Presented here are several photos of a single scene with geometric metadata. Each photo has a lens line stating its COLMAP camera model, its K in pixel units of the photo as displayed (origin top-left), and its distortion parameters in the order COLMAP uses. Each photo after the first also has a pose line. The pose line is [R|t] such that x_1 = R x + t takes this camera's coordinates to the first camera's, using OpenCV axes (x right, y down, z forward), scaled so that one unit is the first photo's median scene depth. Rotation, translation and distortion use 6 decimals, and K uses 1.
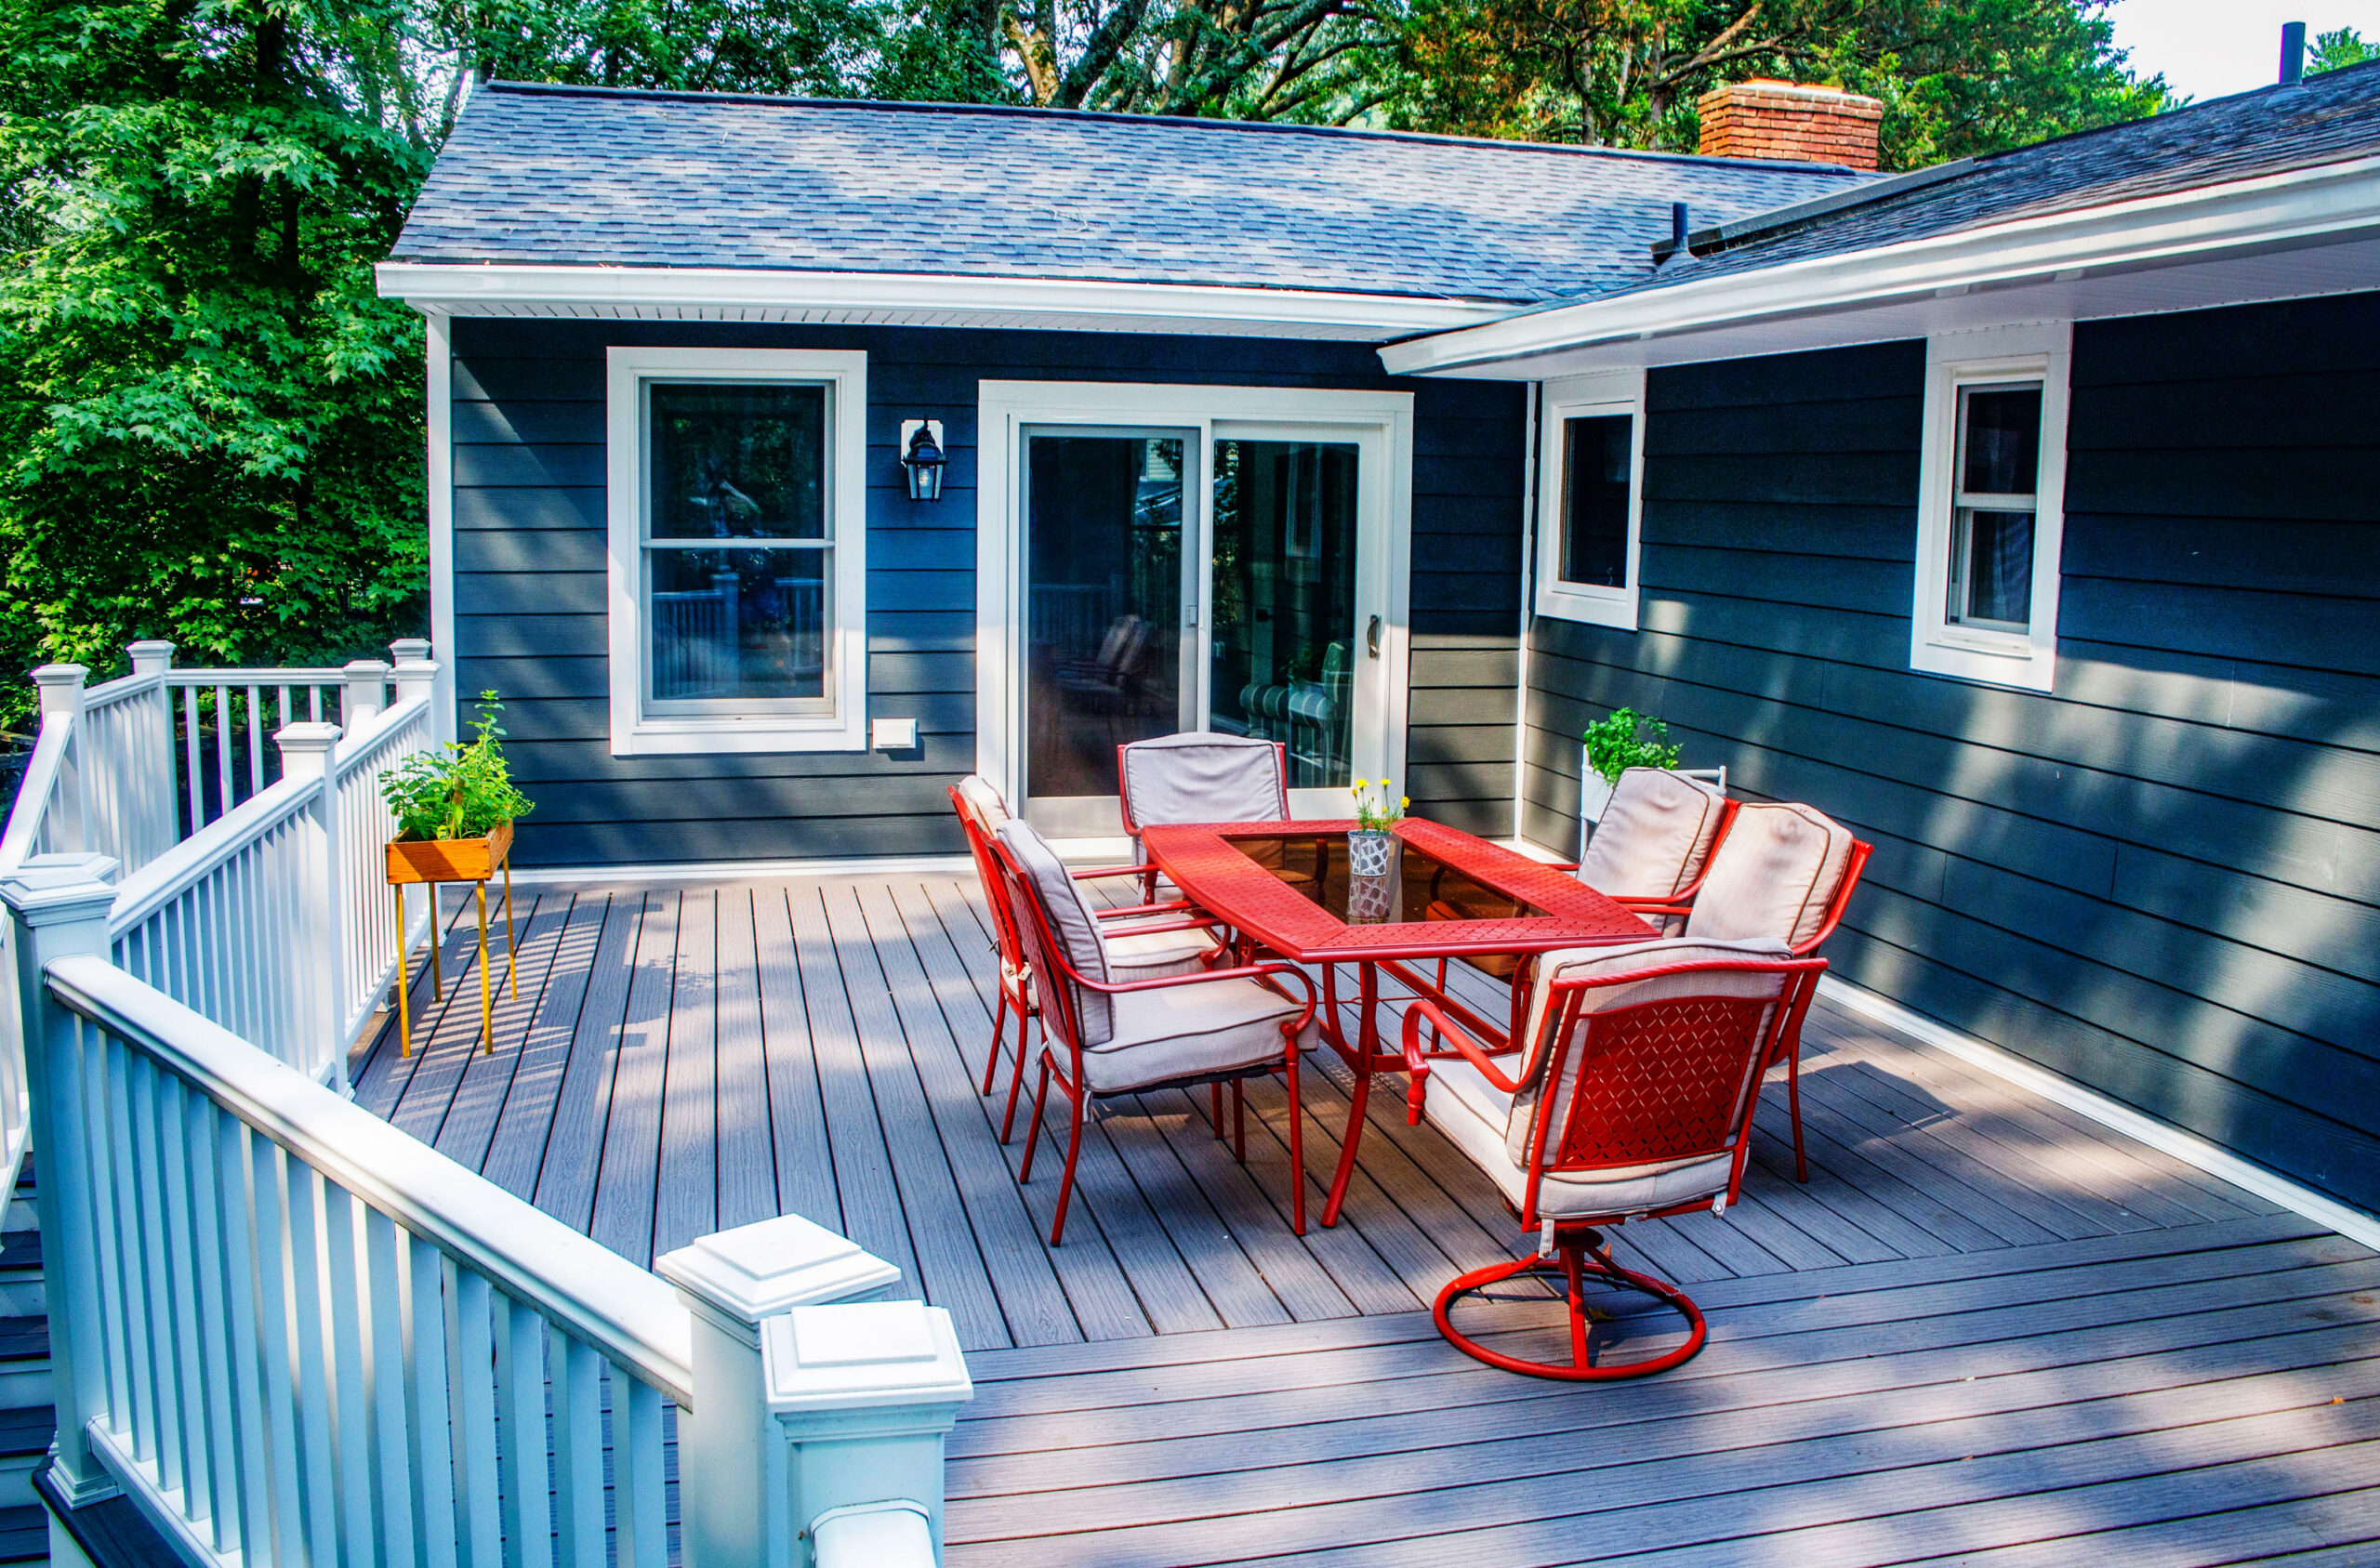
lens RADIAL K [[1990.5, 0, 1190.0], [0, 1990.5, 784.0], [0, 0, 1]] dist [-0.164201, 0.099052]
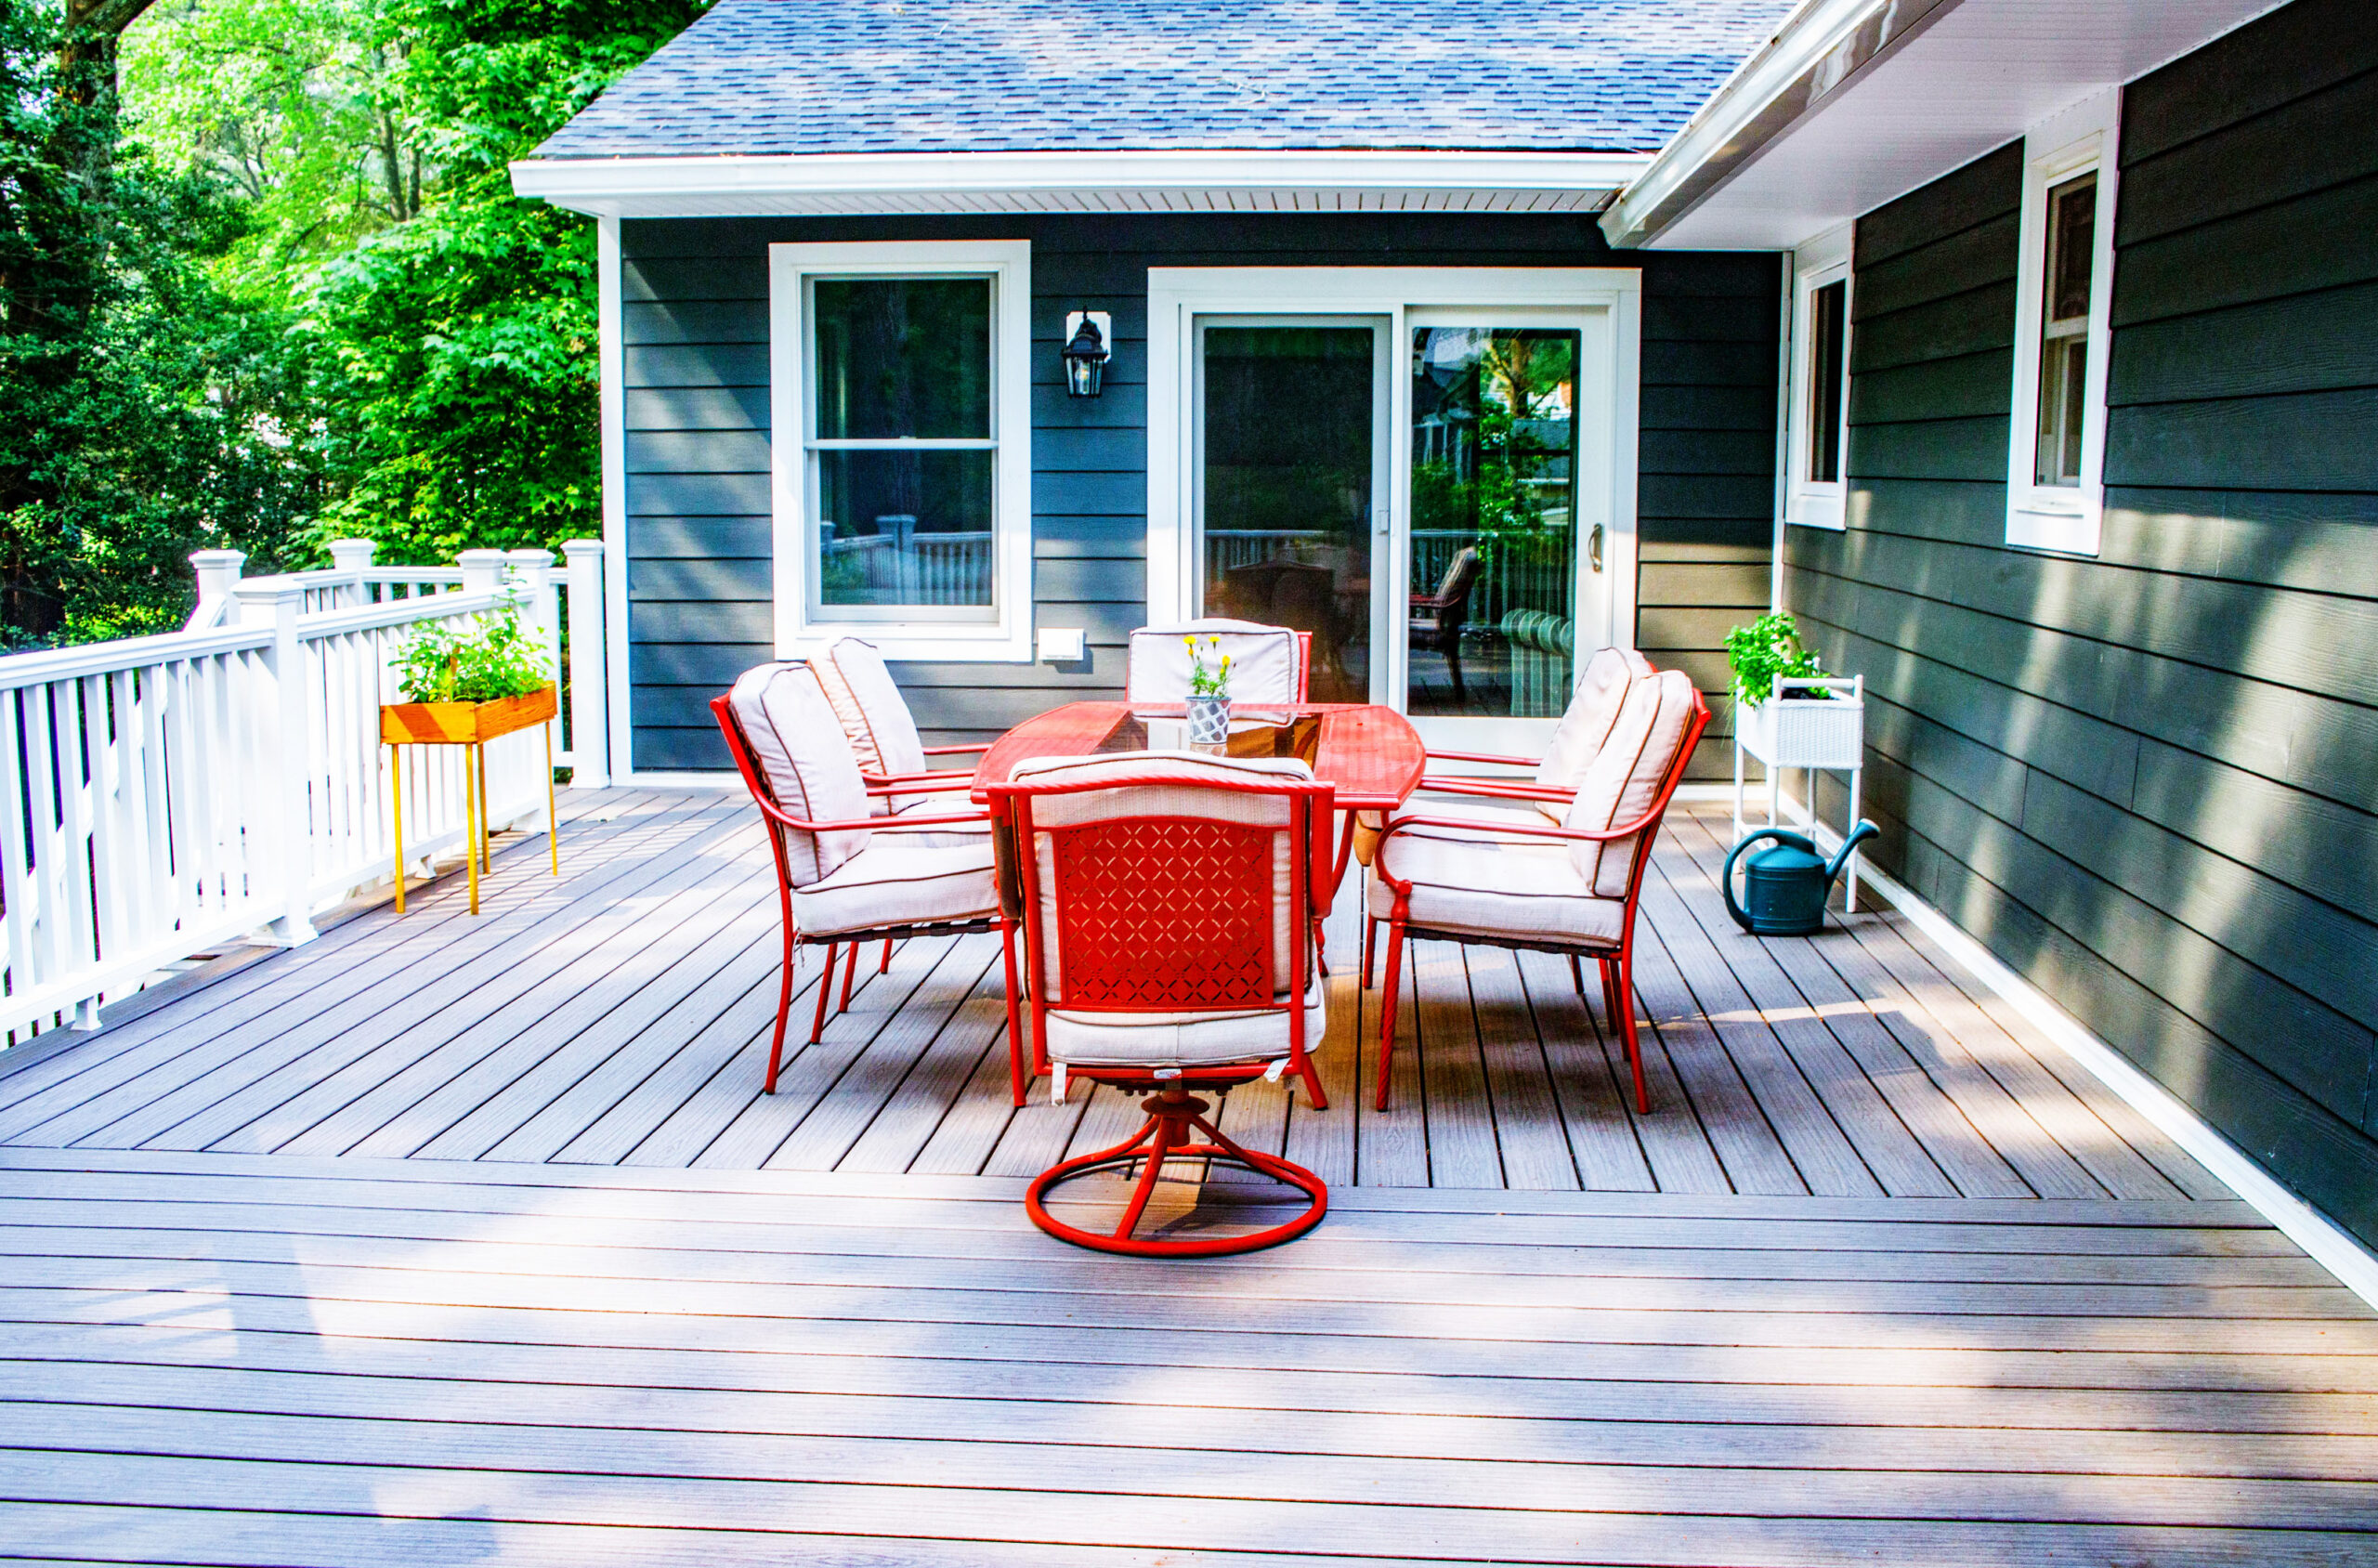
lens RADIAL K [[2190.3, 0, 1189.0], [0, 2190.3, 784.0], [0, 0, 1]] dist [-0.081646, 0.001727]
pose [[0.949892, 0.032440, -0.310890, 0.244224], [-0.033529, 0.999436, 0.001842, 0.038720], [0.310774, 0.008674, 0.950444, 0.020801]]
